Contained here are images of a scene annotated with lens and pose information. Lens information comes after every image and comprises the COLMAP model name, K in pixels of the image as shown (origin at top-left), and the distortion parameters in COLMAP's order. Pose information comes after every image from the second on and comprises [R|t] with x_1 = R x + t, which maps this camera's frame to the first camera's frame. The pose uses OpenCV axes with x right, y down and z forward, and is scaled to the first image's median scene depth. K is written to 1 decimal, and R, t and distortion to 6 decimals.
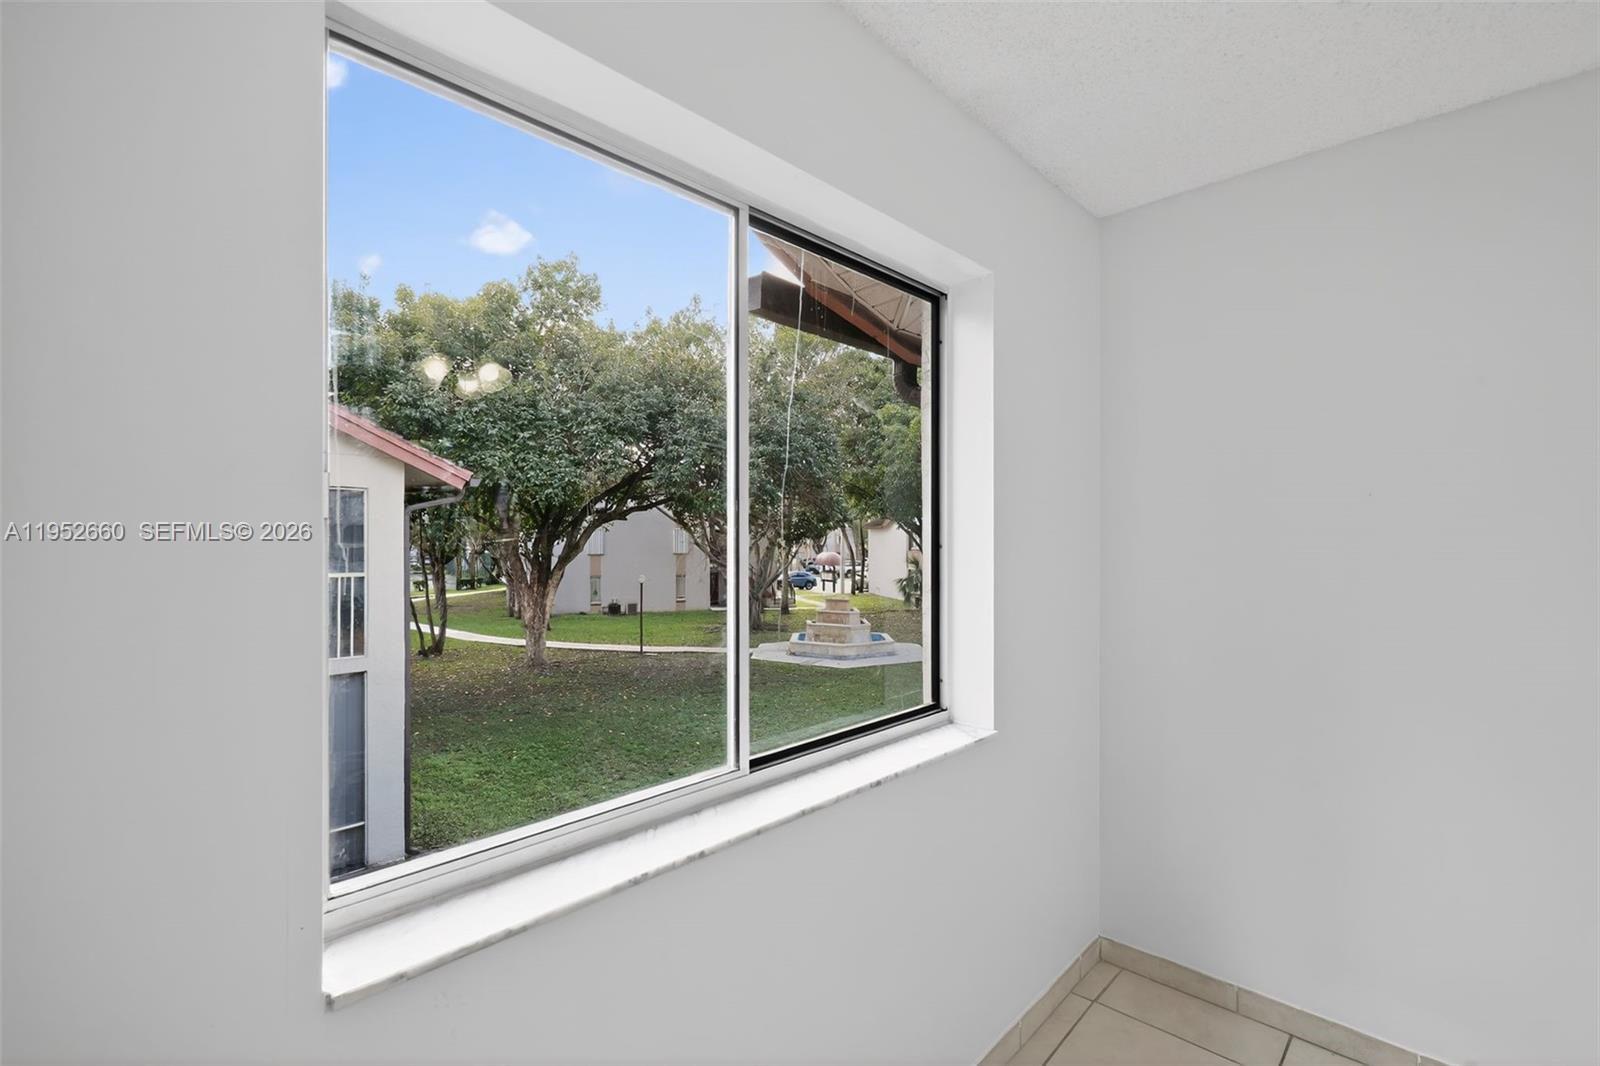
lens RADIAL K [[716.2, 0, 800.0], [0, 716.2, 533.0], [0, 0, 1]] dist [0.000827, -0.000008]
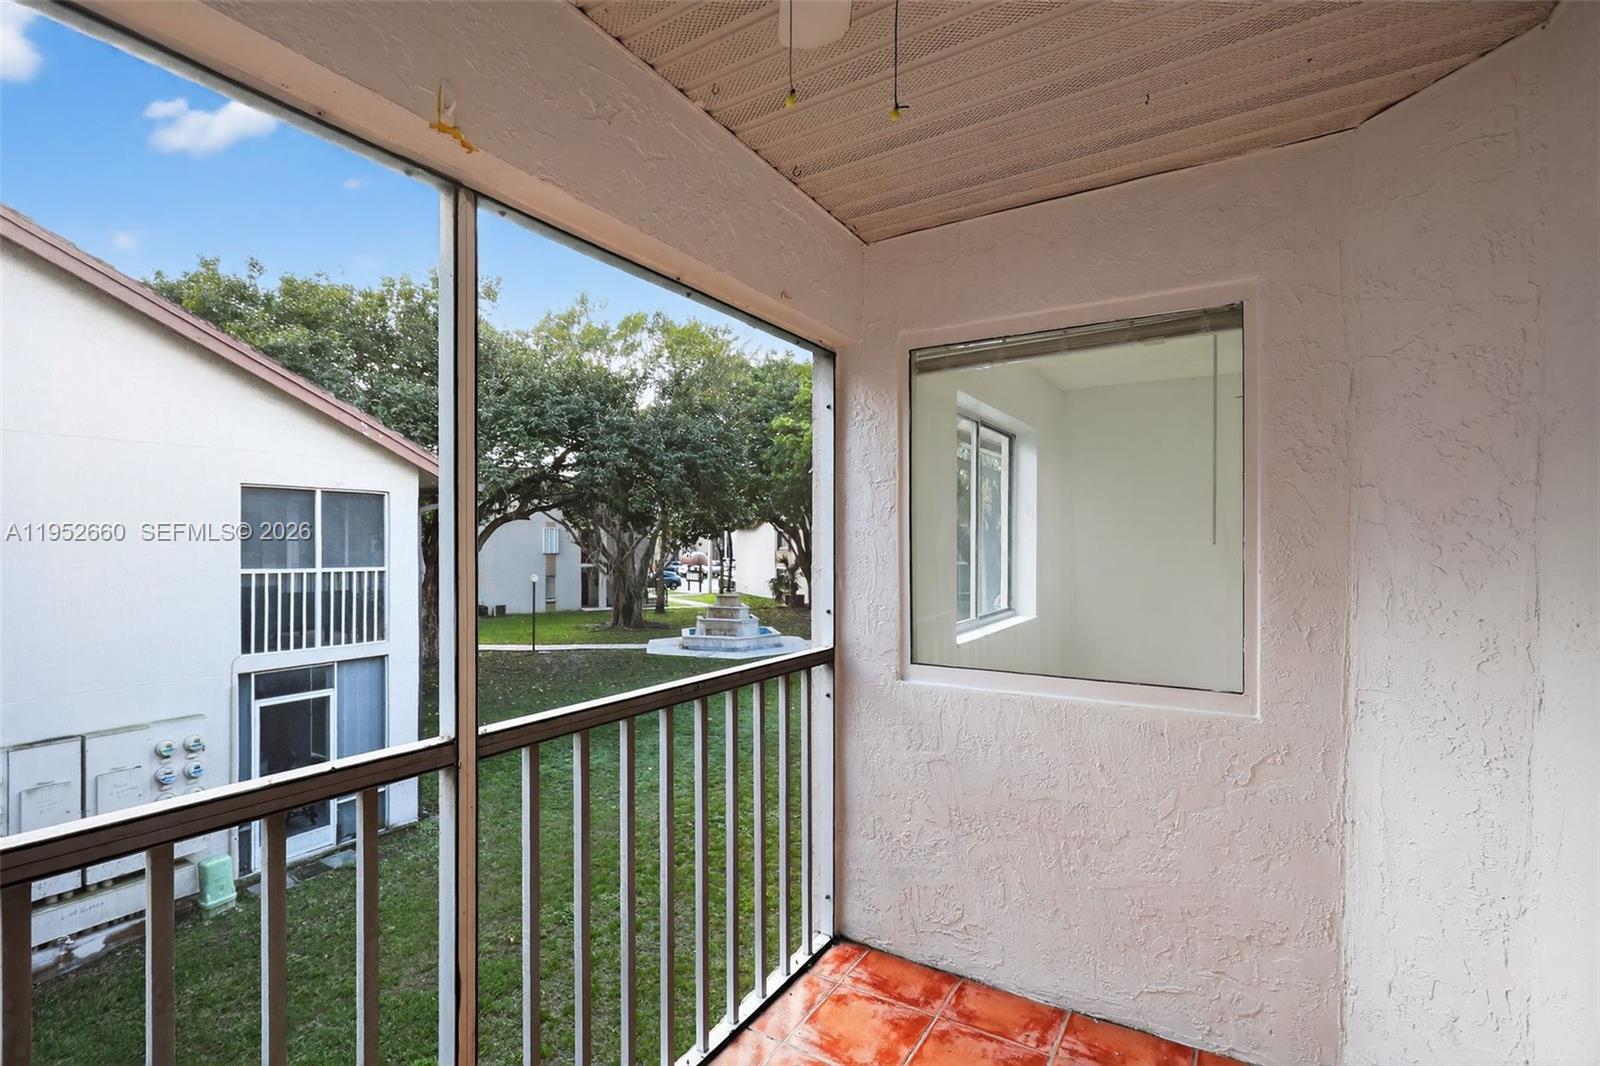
lens RADIAL K [[738.3, 0, 800.0], [0, 738.3, 533.0], [0, 0, 1]] dist [0.001240, 0.000033]
pose [[0.977221, 0.005663, 0.212147, -0.078160], [-0.005631, 0.999984, -0.000753, -0.000300], [-0.212148, -0.000459, 0.977237, -0.095830]]
